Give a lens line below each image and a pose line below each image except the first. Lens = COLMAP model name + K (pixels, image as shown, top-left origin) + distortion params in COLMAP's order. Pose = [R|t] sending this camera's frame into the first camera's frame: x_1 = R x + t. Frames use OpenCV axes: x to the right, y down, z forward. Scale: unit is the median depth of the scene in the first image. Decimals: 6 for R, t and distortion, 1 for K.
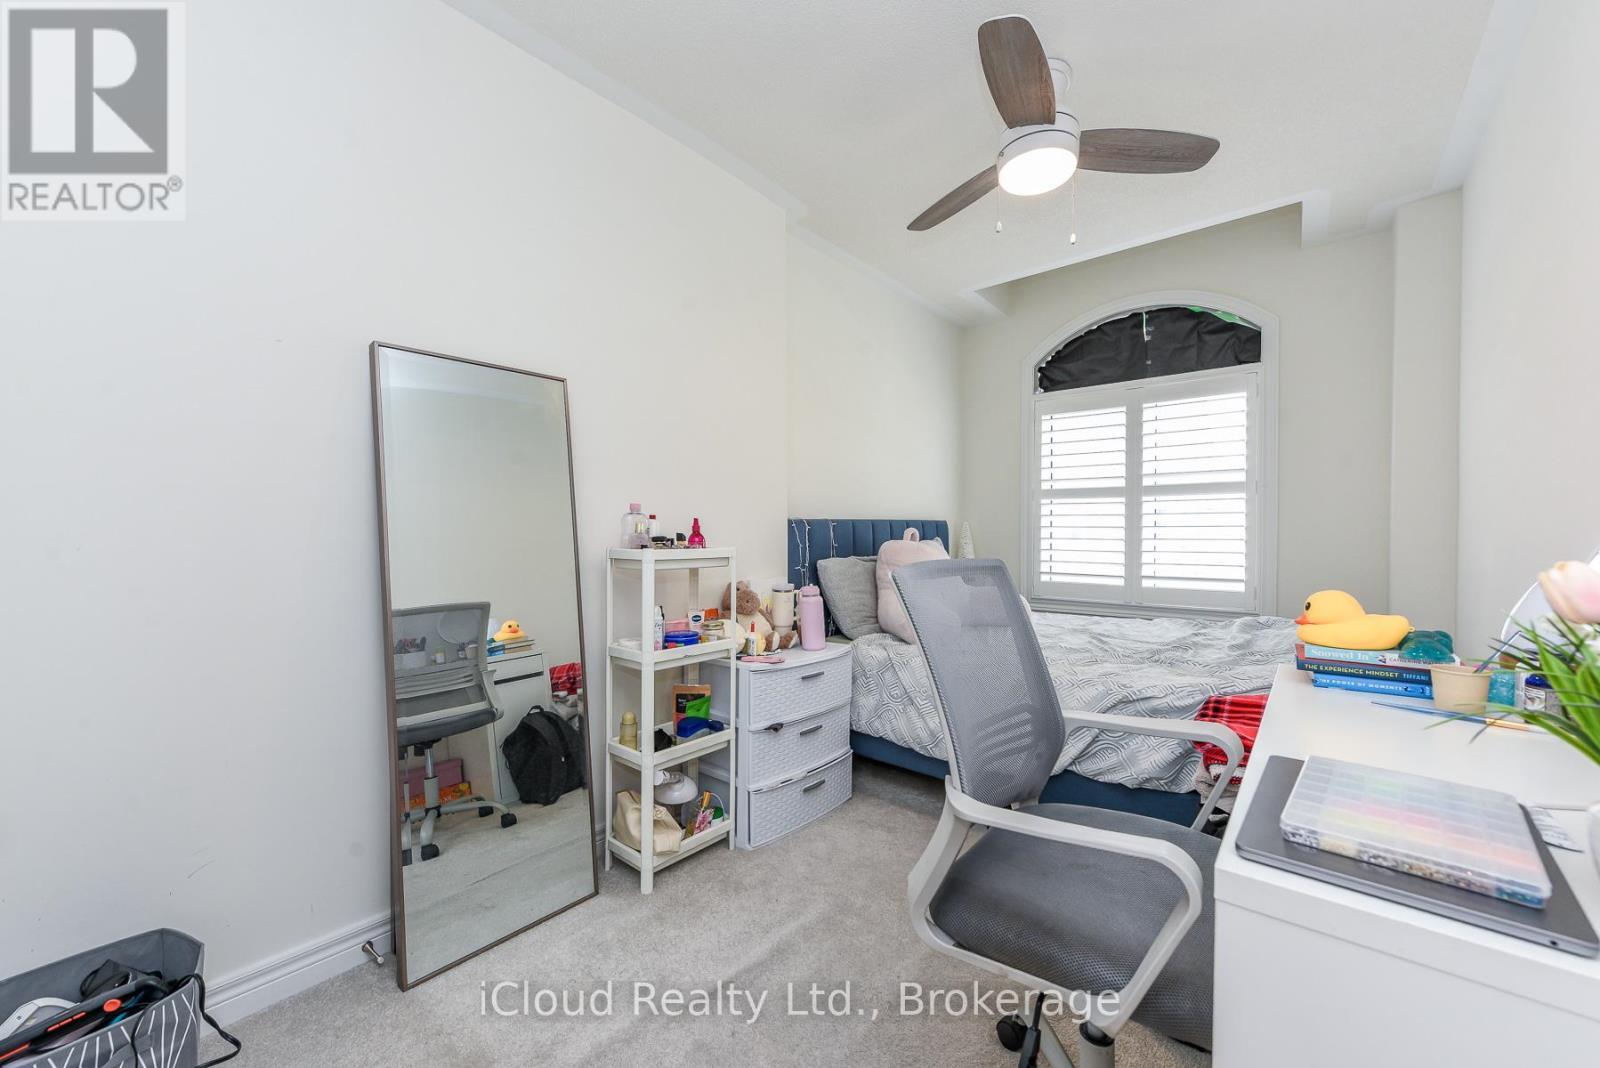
lens RADIAL K [[622.0, 0, 803.0], [0, 622.0, 534.0], [0, 0, 1]] dist [0.005908, -0.000441]
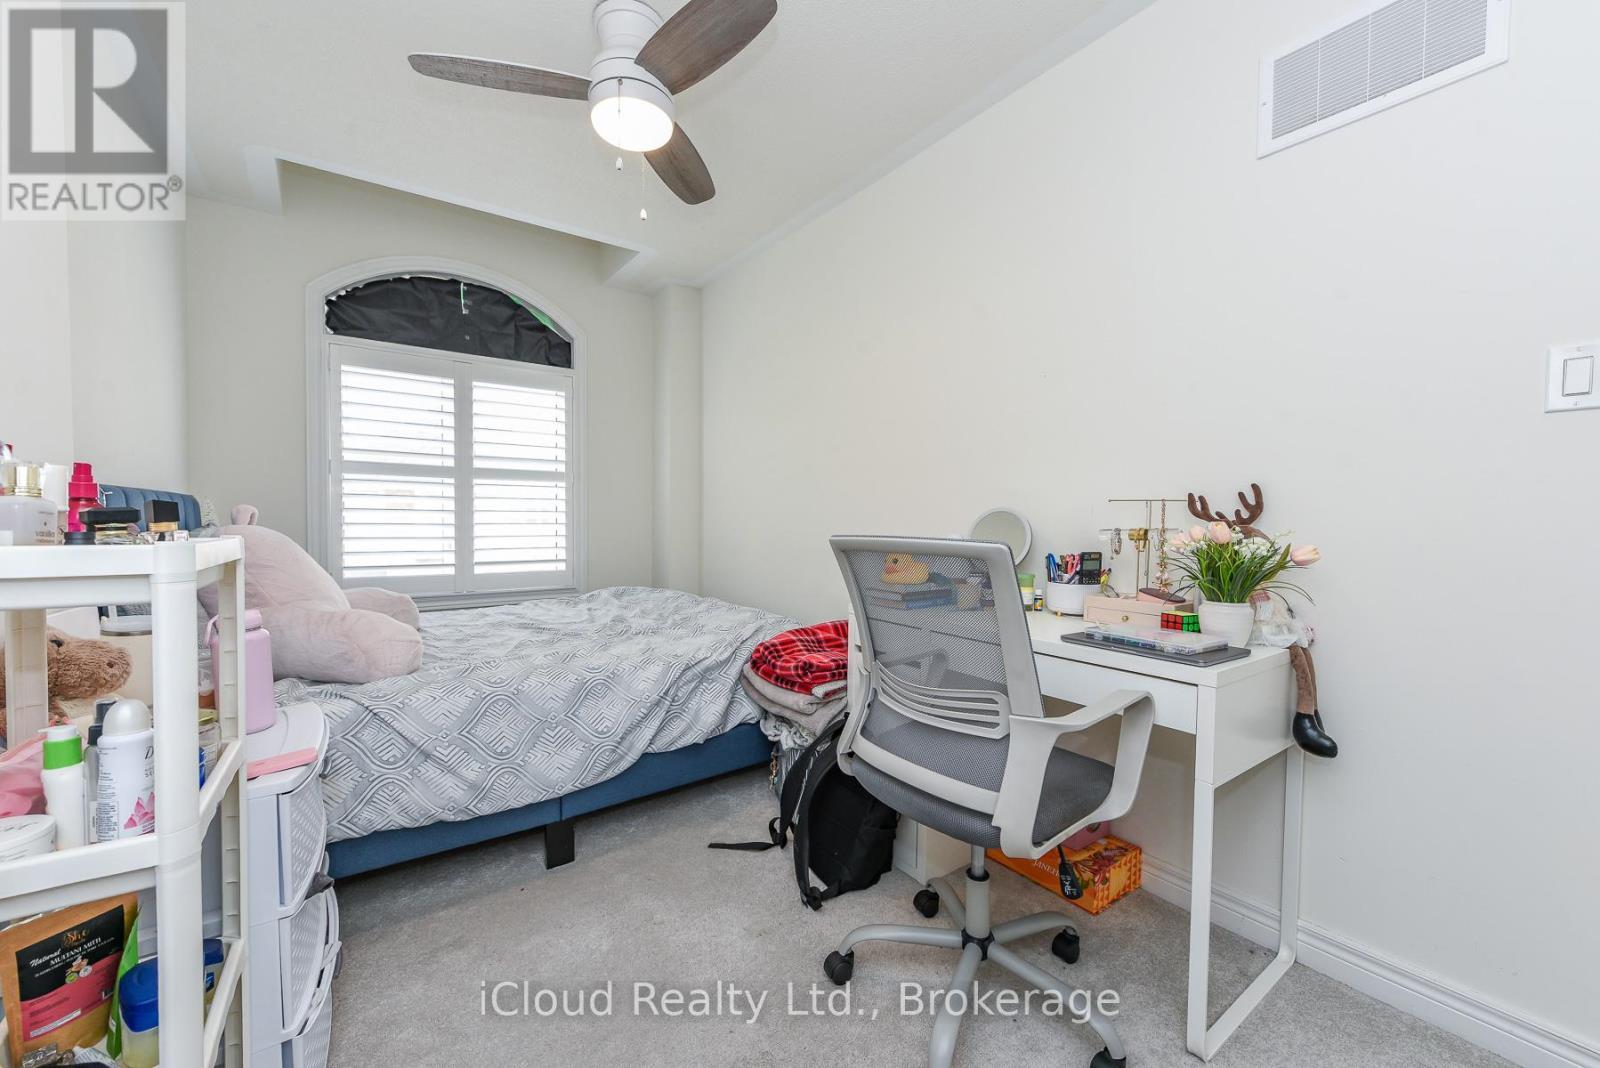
lens RADIAL K [[622.0, 0, 797.0], [0, 622.0, 539.2], [0, 0, 1]] dist [0.005908, -0.000441]
pose [[0.249458, -0.026212, 0.968031, -0.255812], [-0.000600, 0.999629, 0.027222, 0.005422], [-0.968385, -0.007372, 0.249350, 0.284200]]
